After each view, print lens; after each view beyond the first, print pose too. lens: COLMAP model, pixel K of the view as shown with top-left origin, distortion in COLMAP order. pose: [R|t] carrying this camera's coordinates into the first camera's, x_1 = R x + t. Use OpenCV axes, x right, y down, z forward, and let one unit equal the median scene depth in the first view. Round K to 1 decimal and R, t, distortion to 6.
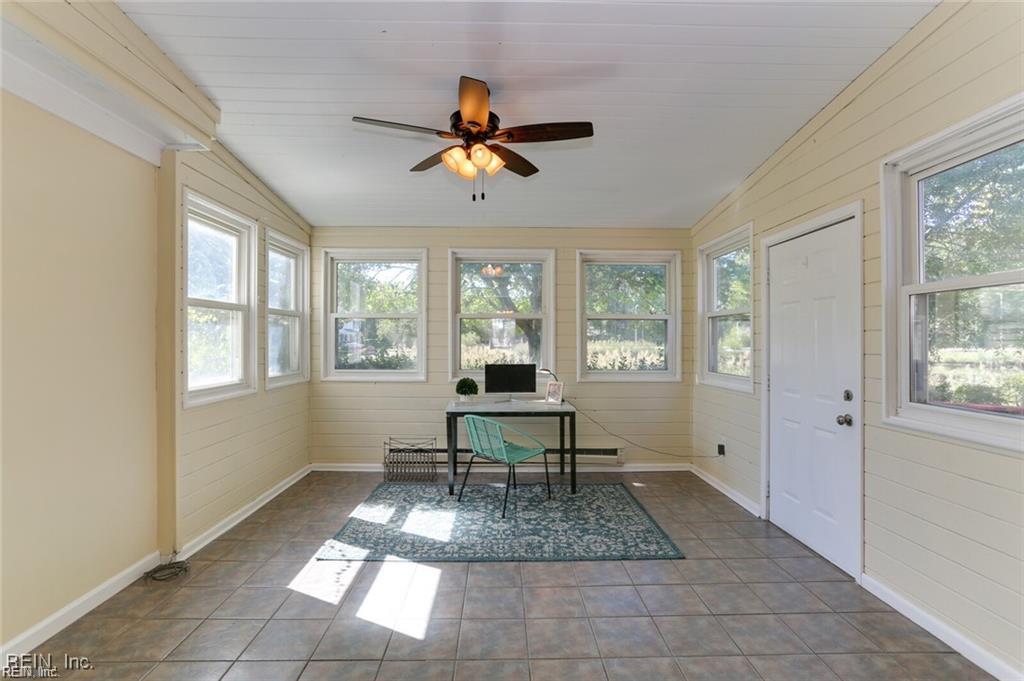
lens RADIAL K [[503.6, 0, 512.6], [0, 503.6, 337.5], [0, 0, 1]] dist [-0.028256, 0.014292]
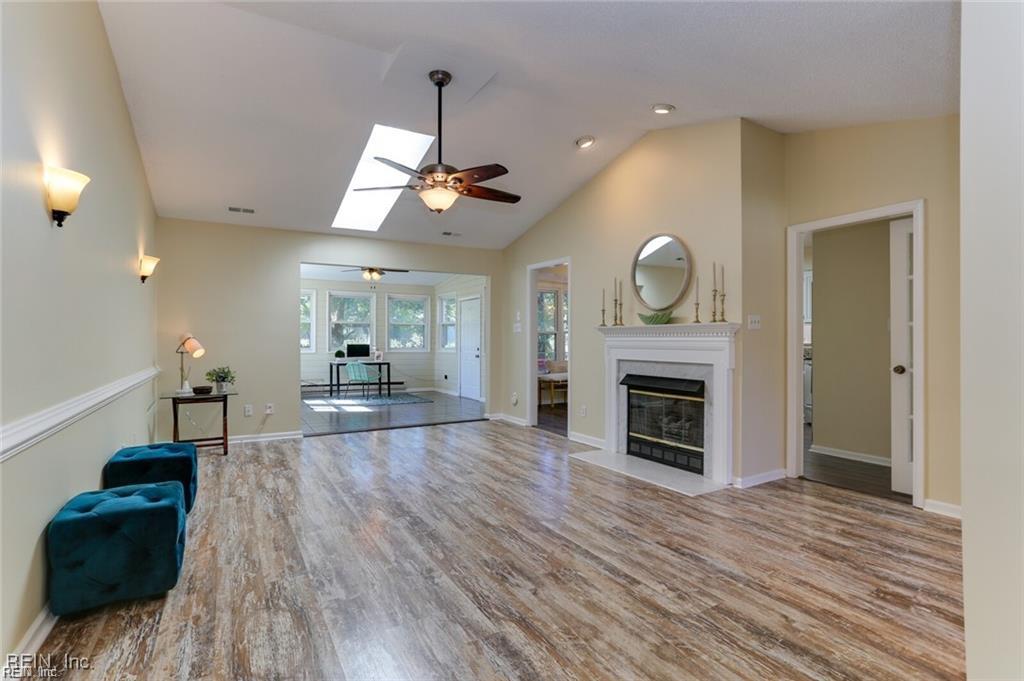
lens RADIAL K [[503.6, 0, 509.4], [0, 503.6, 339.5], [0, 0, 1]] dist [-0.028256, 0.014292]
pose [[0.877867, 0.004178, 0.478886, -0.488047], [-0.005634, 0.999983, 0.001604, 0.024627], [-0.478871, -0.004107, 0.877876, -1.300503]]
